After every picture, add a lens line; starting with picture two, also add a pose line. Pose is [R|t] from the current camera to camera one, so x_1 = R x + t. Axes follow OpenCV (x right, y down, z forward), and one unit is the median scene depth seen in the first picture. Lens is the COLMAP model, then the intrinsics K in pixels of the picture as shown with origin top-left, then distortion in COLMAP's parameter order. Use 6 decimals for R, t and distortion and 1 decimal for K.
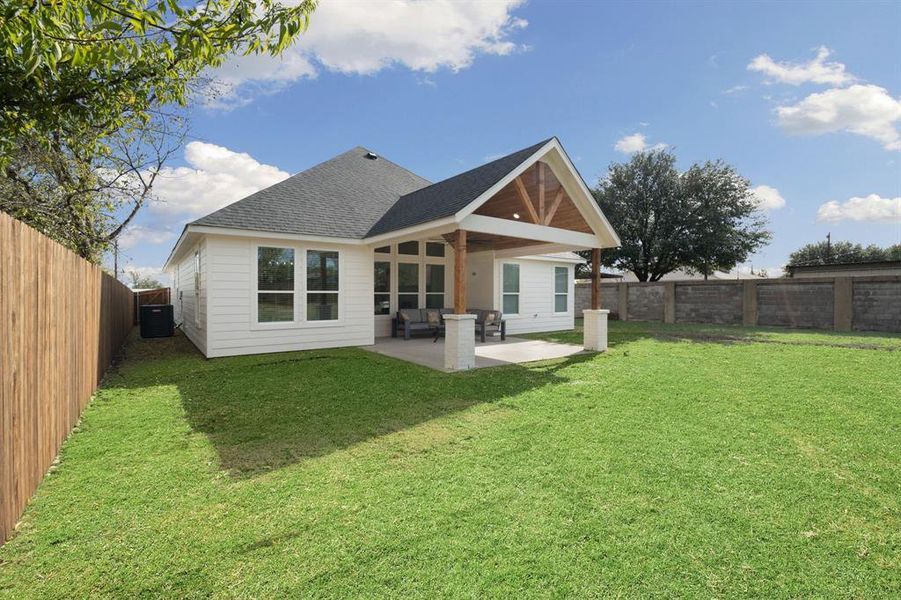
lens RADIAL K [[408.5, 0, 436.6], [0, 408.5, 297.6], [0, 0, 1]] dist [-0.006632, 0.001994]
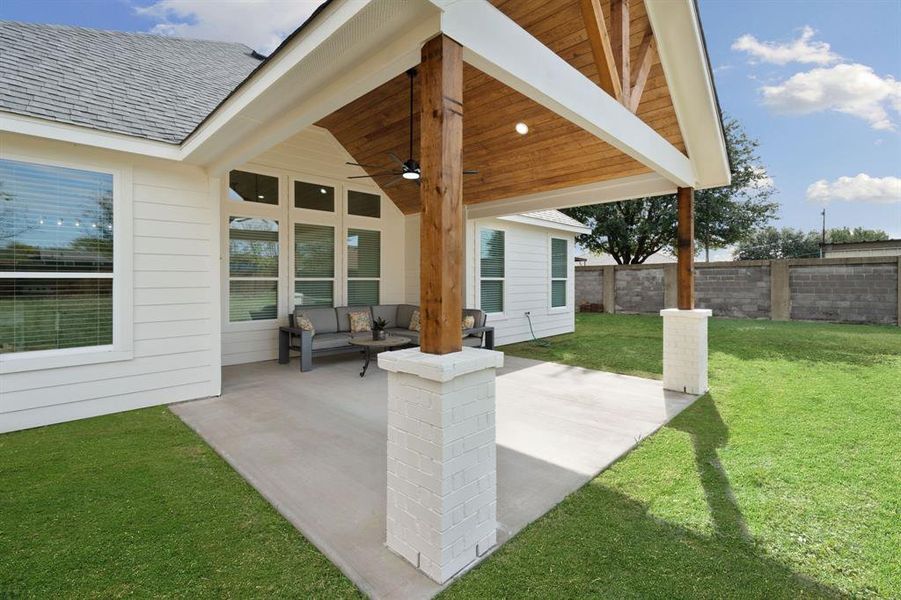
lens RADIAL K [[408.5, 0, 440.2], [0, 408.5, 279.8], [0, 0, 1]] dist [-0.006632, 0.001994]
pose [[0.988638, -0.003906, 0.150264, 0.014748], [0.005800, 0.999909, -0.012162, -0.001529], [-0.150203, 0.012895, 0.988571, 0.399408]]
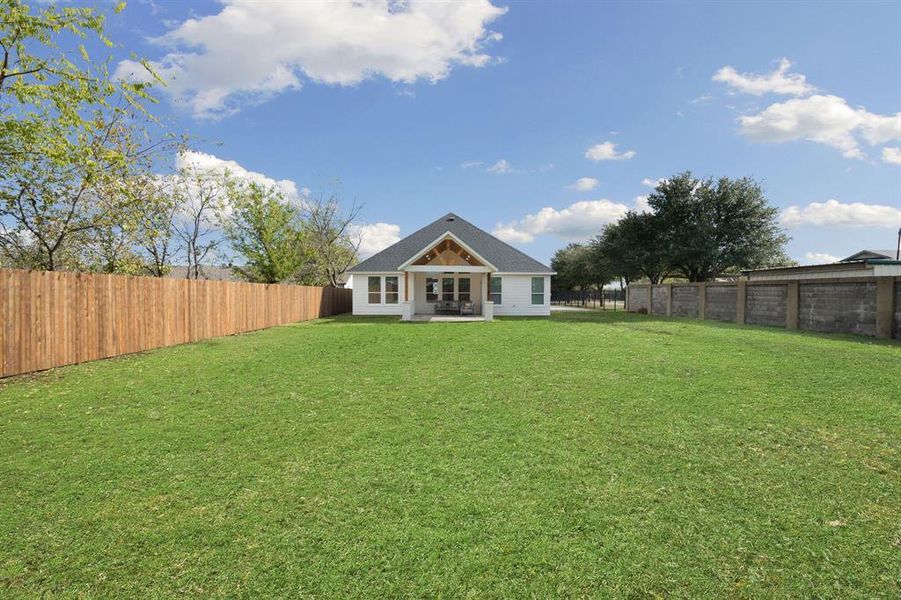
lens RADIAL K [[408.5, 0, 451.3], [0, 408.5, 292.7], [0, 0, 1]] dist [-0.006632, 0.001994]
pose [[0.797140, 0.003823, -0.603783, 1.098983], [-0.006853, 0.999973, -0.002716, -0.005551], [0.603756, 0.006302, 0.797144, -0.574557]]
